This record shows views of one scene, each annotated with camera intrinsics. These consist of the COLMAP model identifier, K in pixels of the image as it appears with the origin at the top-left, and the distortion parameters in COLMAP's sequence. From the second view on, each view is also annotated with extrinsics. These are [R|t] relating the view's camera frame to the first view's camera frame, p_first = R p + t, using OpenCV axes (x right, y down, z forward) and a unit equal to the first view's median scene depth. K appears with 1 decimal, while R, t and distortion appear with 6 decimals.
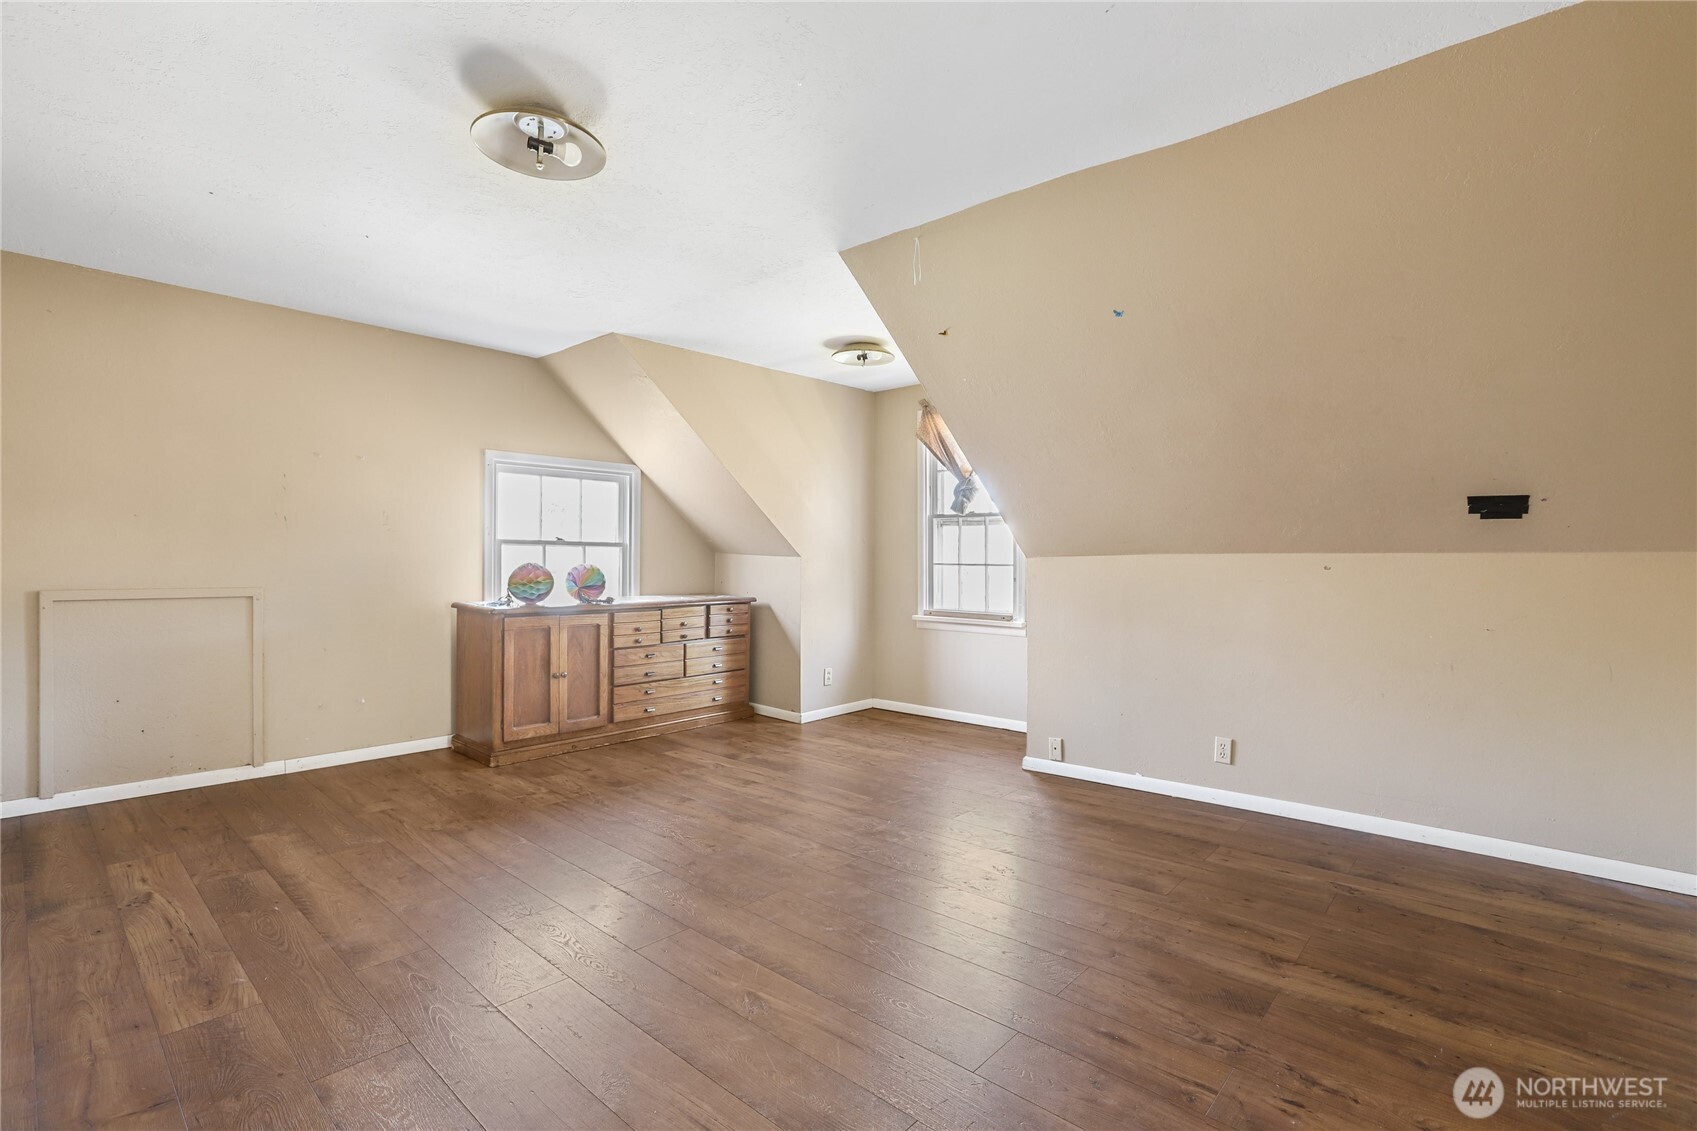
lens RADIAL K [[783.9, 0, 855.9], [0, 783.9, 566.1], [0, 0, 1]] dist [-0.038618, 0.000670]
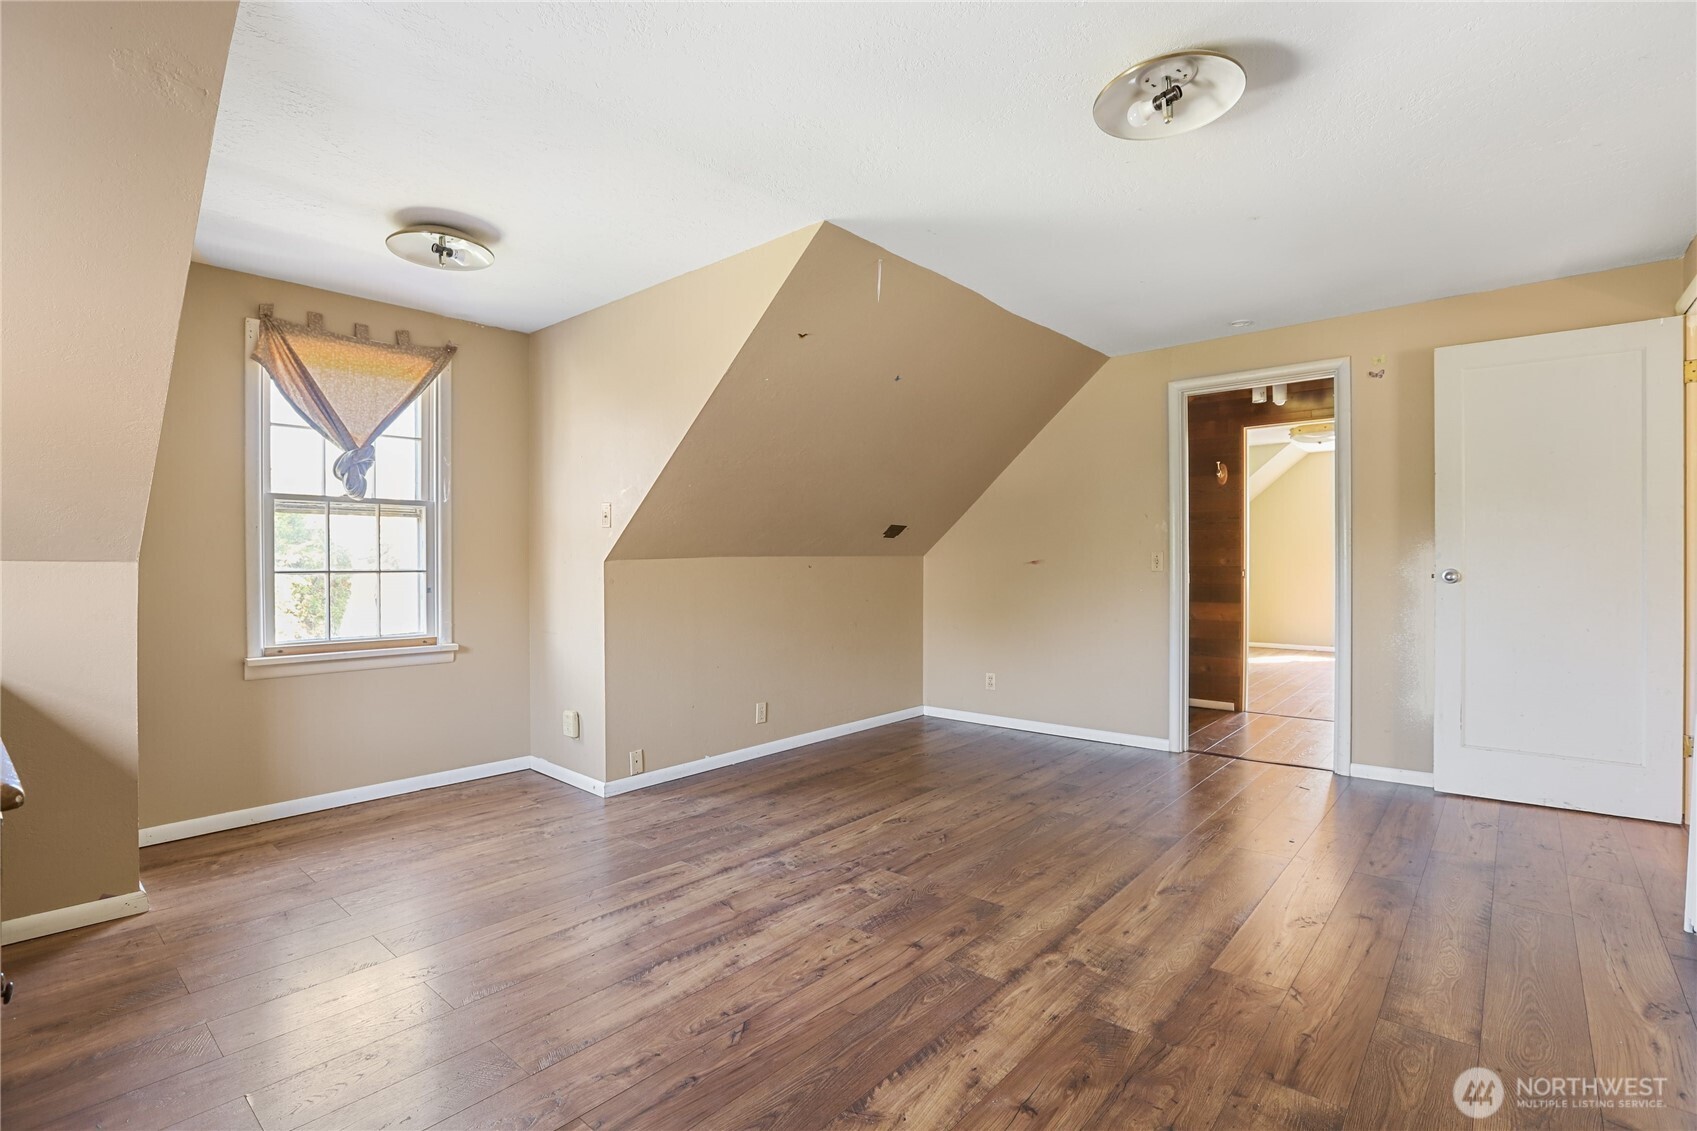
lens RADIAL K [[783.9, 0, 855.9], [0, 783.9, 566.1], [0, 0, 1]] dist [-0.038618, 0.000670]
pose [[-0.009636, -0.003107, 0.999949, -0.818682], [0.017620, 0.999839, 0.003277, -0.001825], [-0.999798, 0.017651, -0.009580, 0.877957]]
